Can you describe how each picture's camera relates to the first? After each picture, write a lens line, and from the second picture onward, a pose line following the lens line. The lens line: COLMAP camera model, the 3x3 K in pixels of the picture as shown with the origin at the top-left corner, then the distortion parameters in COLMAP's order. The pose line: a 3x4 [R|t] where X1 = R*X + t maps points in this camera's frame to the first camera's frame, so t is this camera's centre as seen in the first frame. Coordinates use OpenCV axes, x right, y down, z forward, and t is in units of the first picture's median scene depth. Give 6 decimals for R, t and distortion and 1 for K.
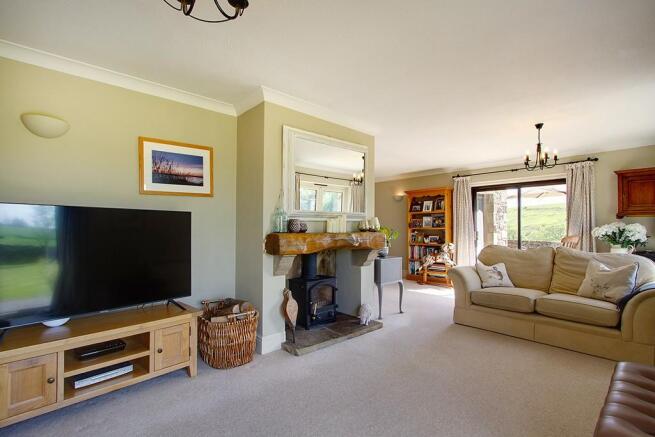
lens RADIAL K [[304.5, 0, 326.1], [0, 304.5, 226.9], [0, 0, 1]] dist [-0.001399, -0.000401]
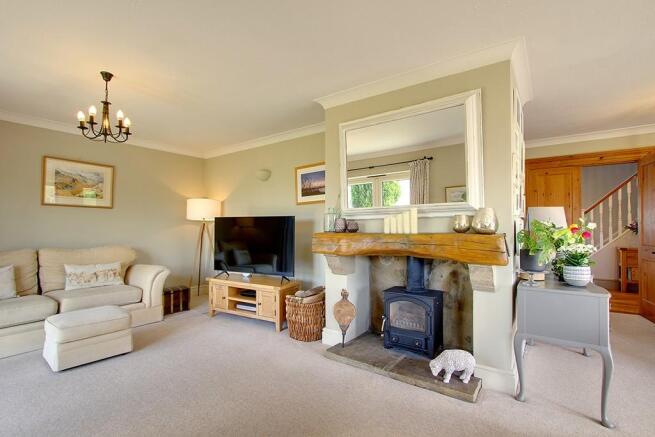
lens RADIAL K [[304.5, 0, 326.1], [0, 304.5, 226.9], [0, 0, 1]] dist [-0.001399, -0.000401]
pose [[0.214485, -0.001491, -0.976726, 0.845014], [0.006961, 0.999976, 0.000002, 0.001255], [0.976702, -0.006799, 0.214490, 0.764949]]
